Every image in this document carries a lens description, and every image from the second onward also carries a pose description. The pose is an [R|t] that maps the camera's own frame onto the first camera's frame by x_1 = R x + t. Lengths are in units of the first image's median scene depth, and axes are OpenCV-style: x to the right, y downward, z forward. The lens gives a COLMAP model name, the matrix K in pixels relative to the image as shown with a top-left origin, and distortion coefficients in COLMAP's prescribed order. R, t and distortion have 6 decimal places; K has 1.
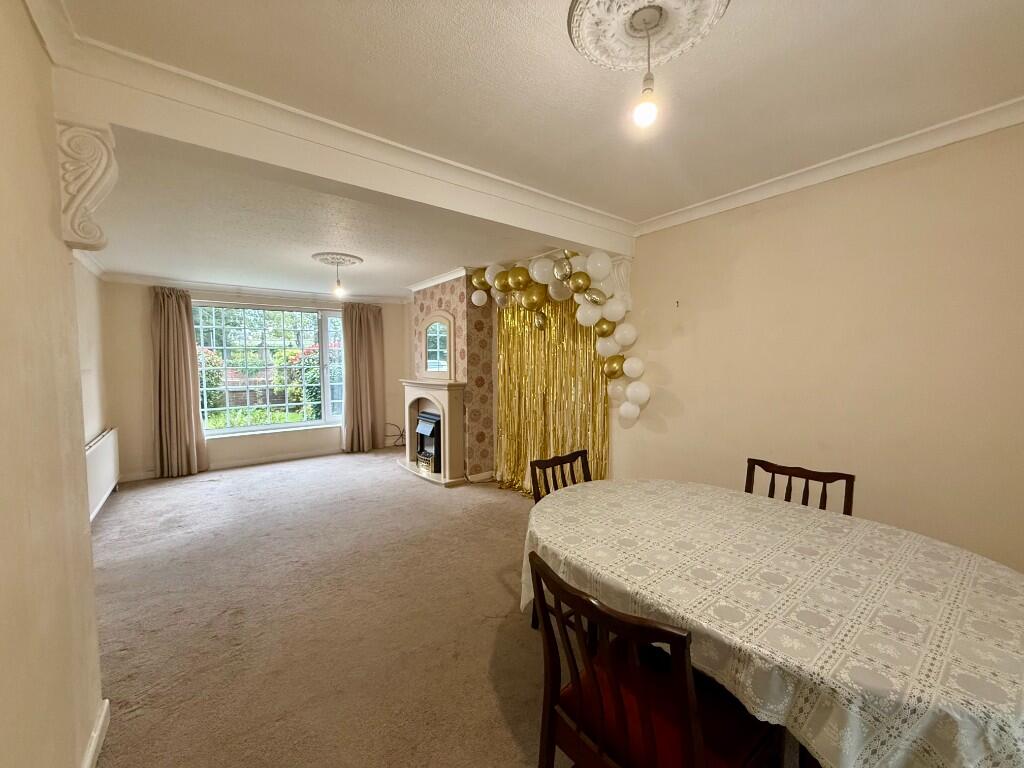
lens RADIAL K [[410.8, 0, 511.2], [0, 410.8, 386.0], [0, 0, 1]] dist [0.000935, 0.000162]
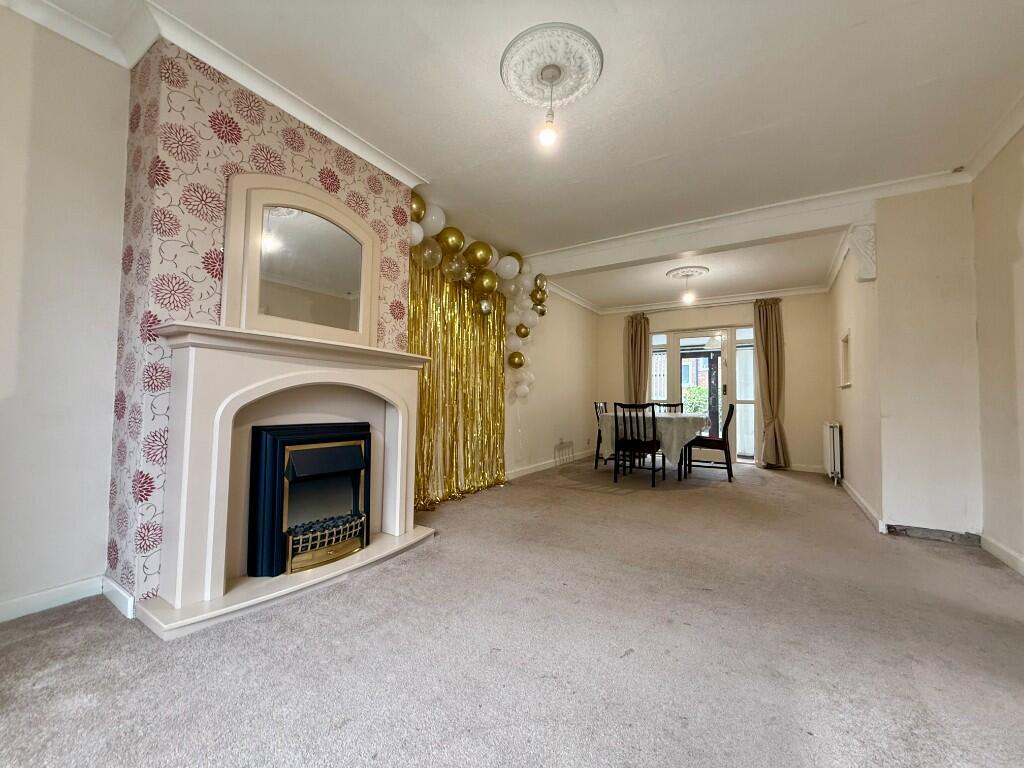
lens RADIAL K [[410.8, 0, 512.5], [0, 410.8, 383.0], [0, 0, 1]] dist [0.000935, 0.000162]
pose [[-0.328021, 0.045586, 0.943570, -0.667631], [0.040921, 0.998583, -0.034018, 0.045038], [-0.943784, 0.027453, -0.329422, 0.981901]]
